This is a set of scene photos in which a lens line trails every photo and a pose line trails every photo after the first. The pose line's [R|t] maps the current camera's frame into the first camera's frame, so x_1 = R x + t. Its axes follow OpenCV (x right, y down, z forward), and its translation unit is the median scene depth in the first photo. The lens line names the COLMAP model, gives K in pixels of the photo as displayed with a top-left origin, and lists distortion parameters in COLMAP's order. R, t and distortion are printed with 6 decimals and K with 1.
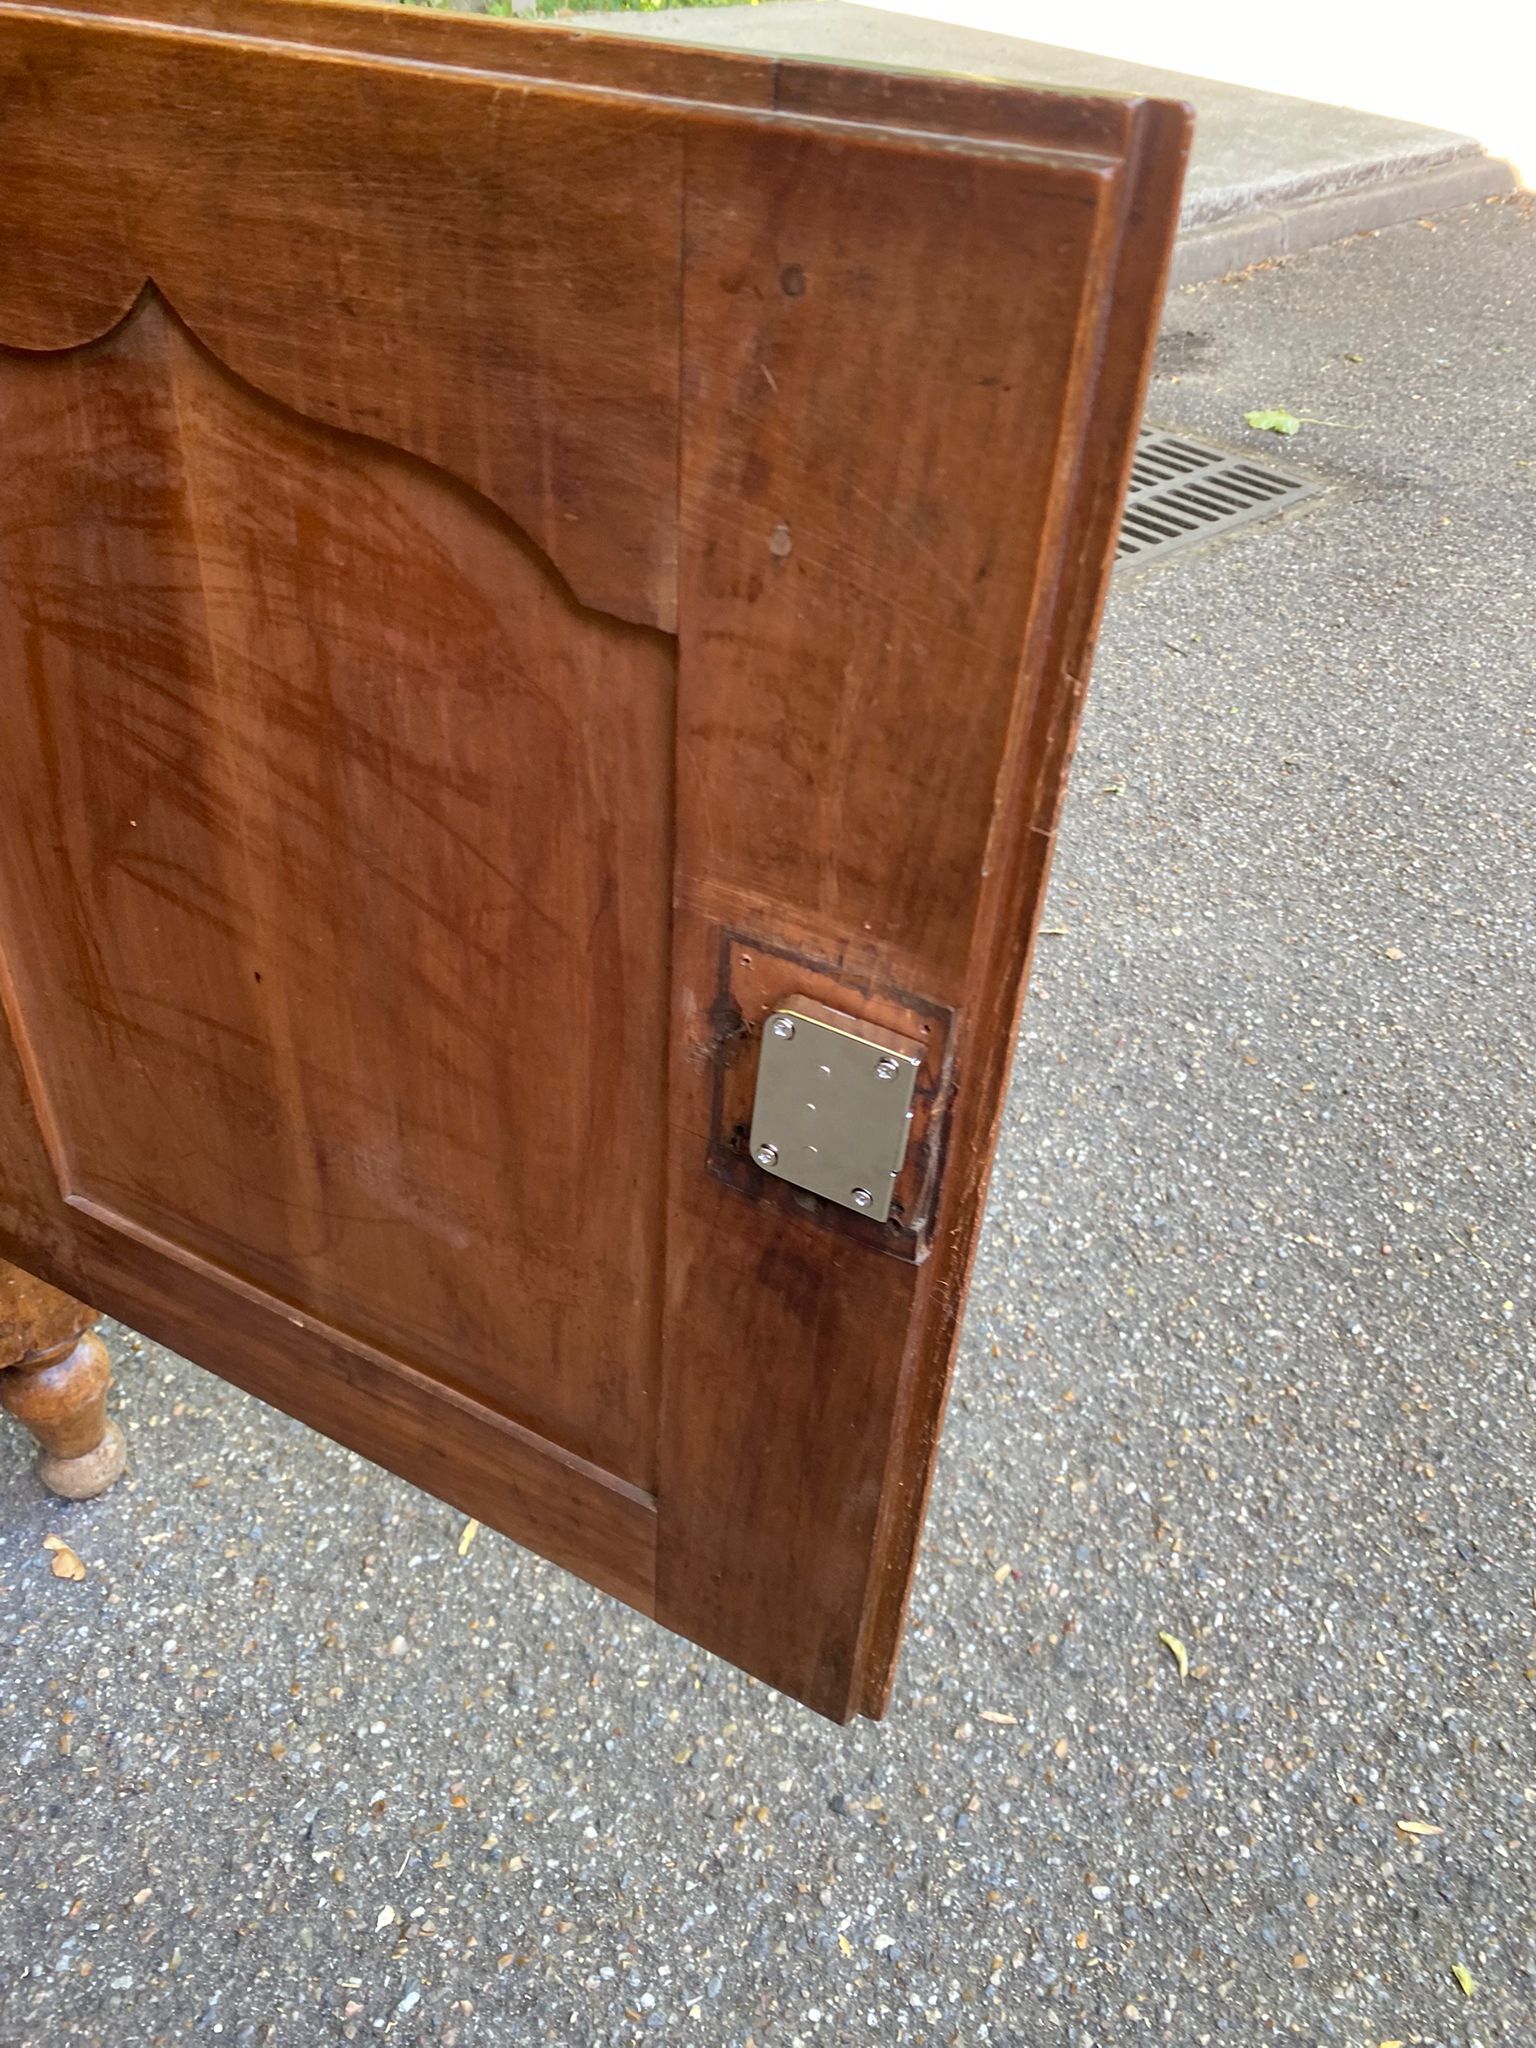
lens RADIAL K [[1568.5, 0, 754.5], [0, 1568.5, 993.4], [0, 0, 1]] dist [0.018569, -0.018507]
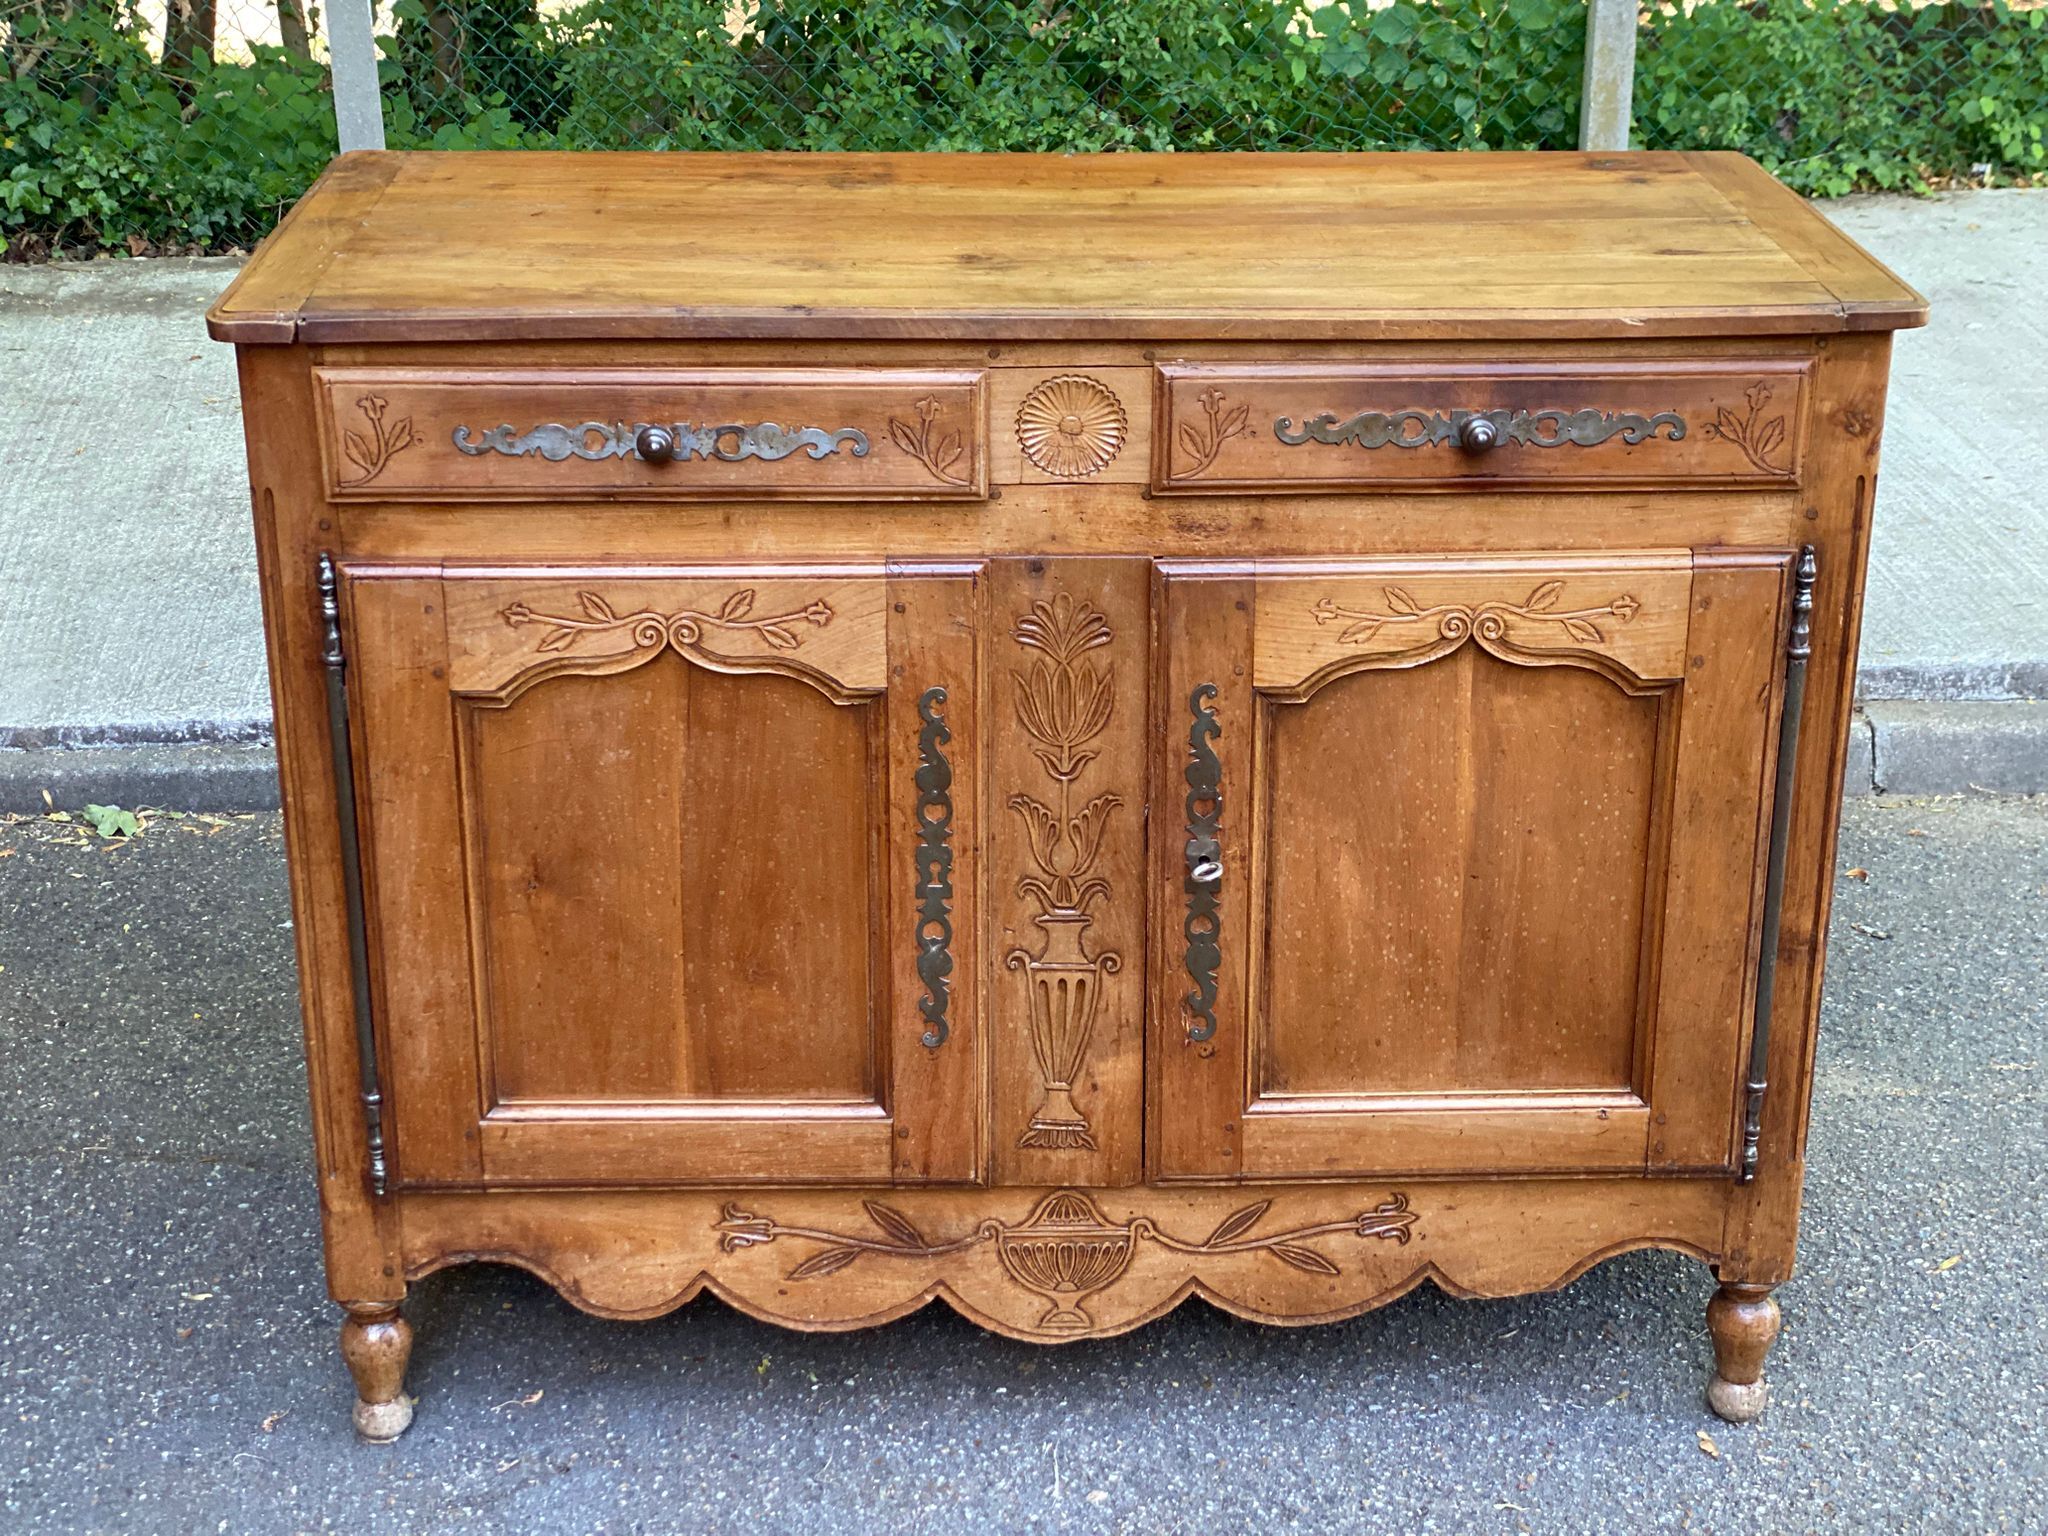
lens RADIAL K [[3046.4, 0, 1045.6], [0, 3046.4, 757.1], [0, 0, 1]] dist [0.098743, 0.000000]
pose [[0.770831, 0.201486, -0.604336, 0.782418], [-0.358992, 0.921077, -0.150807, 0.483318], [0.526255, 0.333198, 0.782327, -2.021772]]
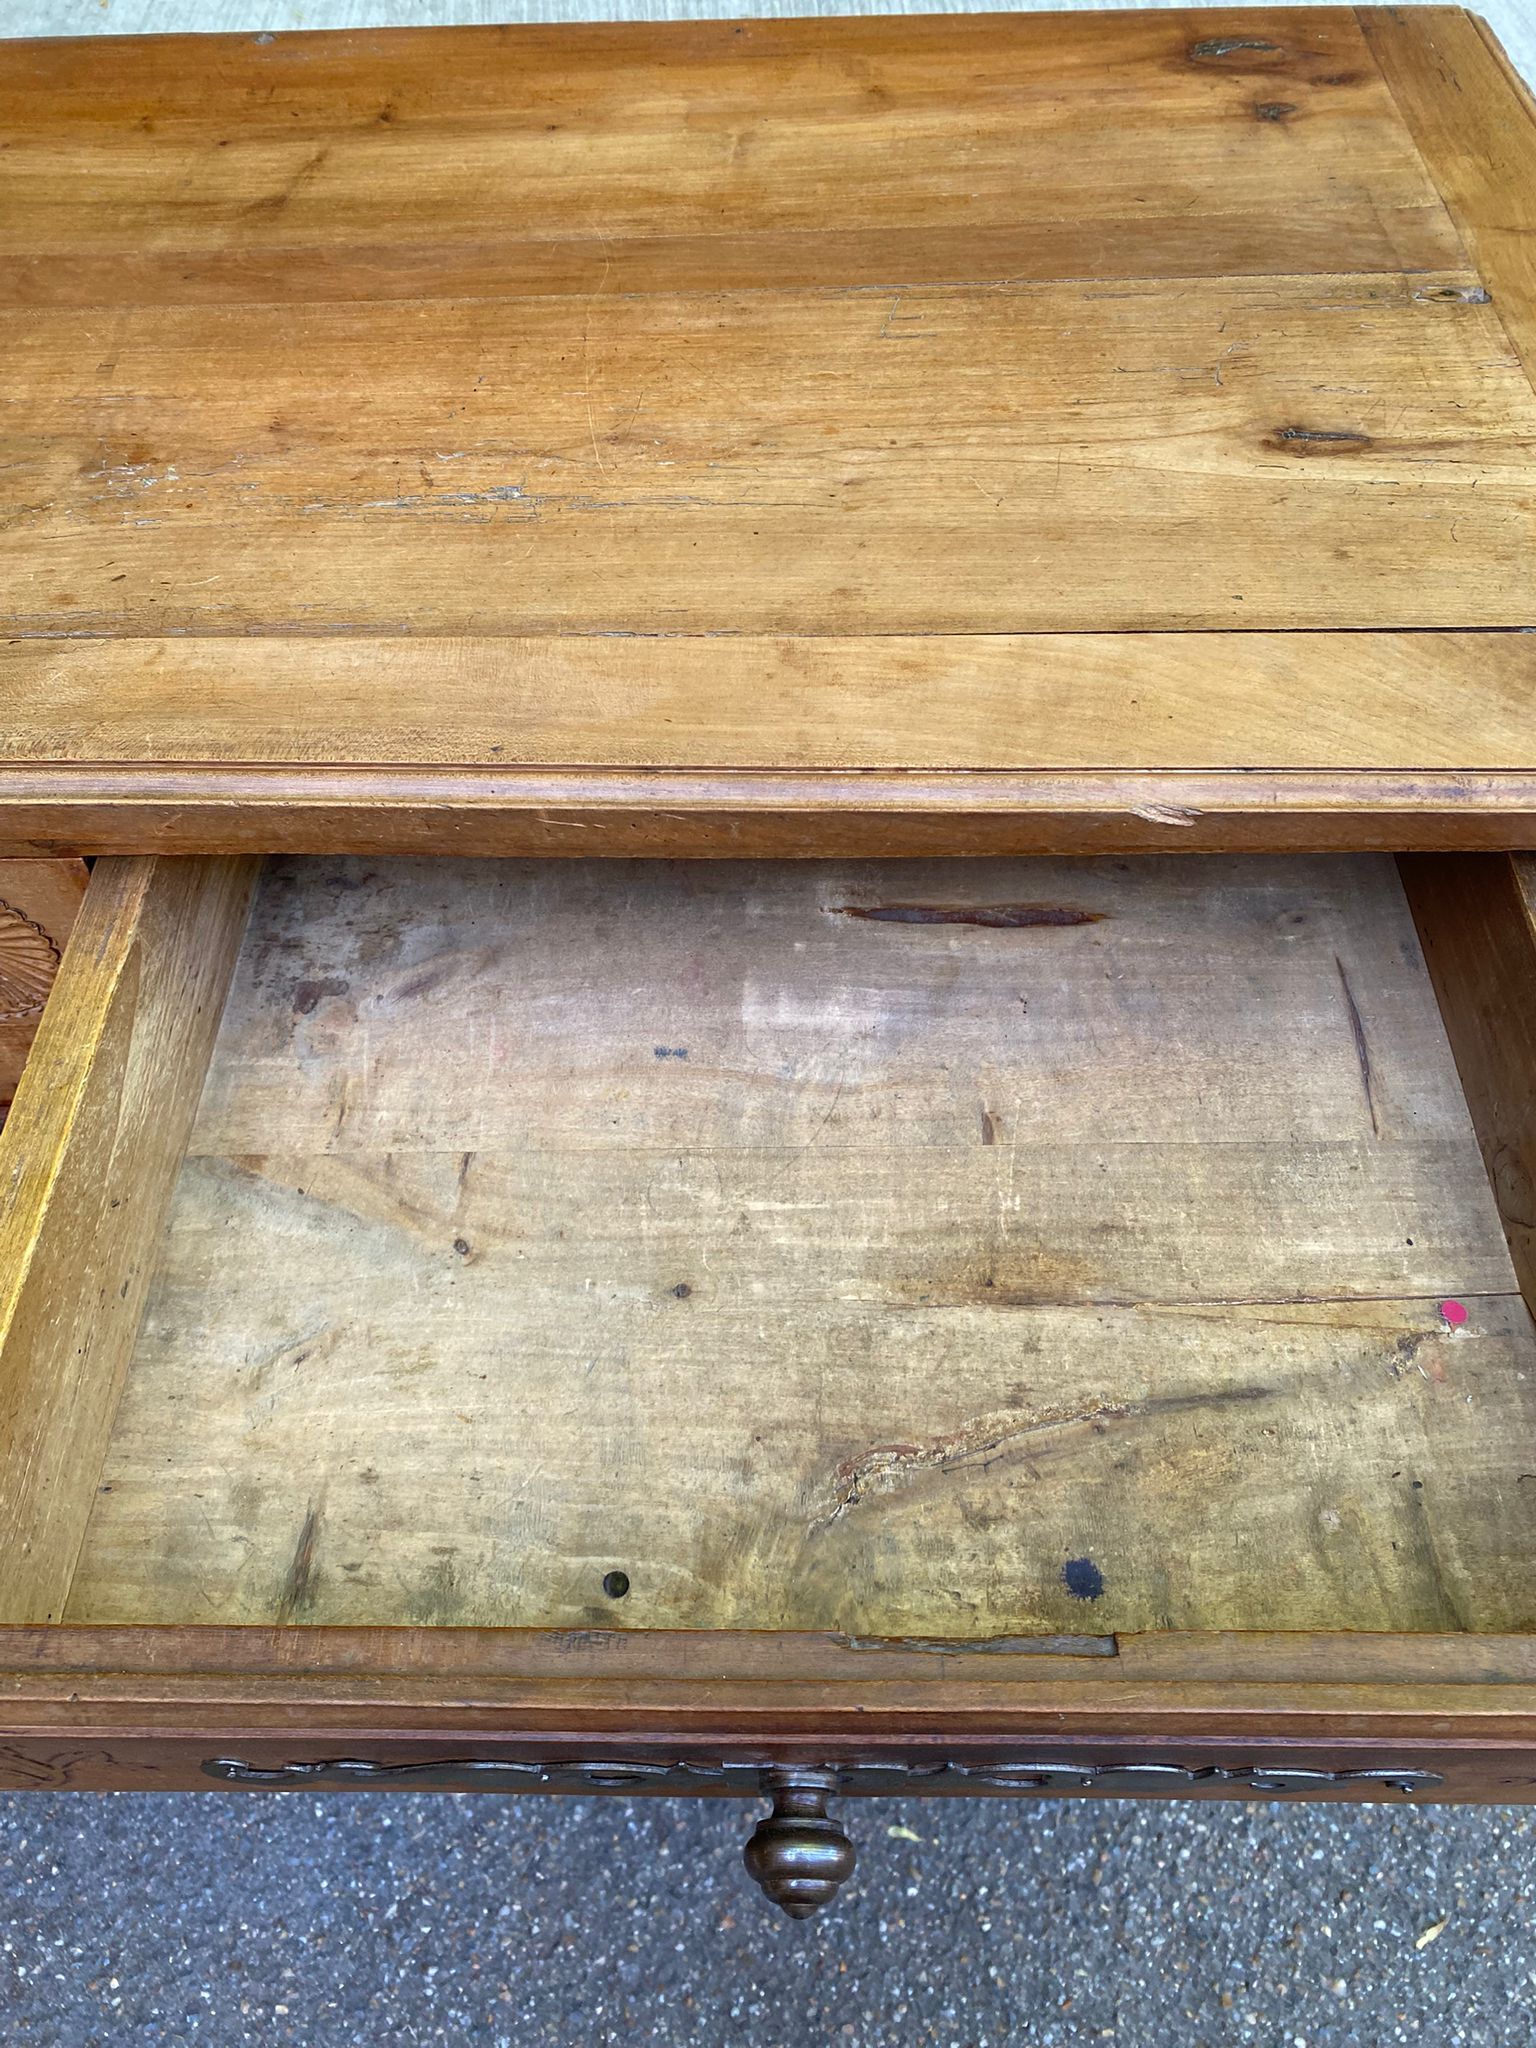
lens RADIAL K [[1568.5, 0, 763.6], [0, 1568.5, 1016.9], [0, 0, 1]] dist [0.018569, -0.018507]
pose [[0.719758, 0.496652, -0.485062, -0.365902], [-0.359891, 0.864428, 0.351060, -0.580614], [0.593656, -0.078108, 0.800919, -0.234612]]
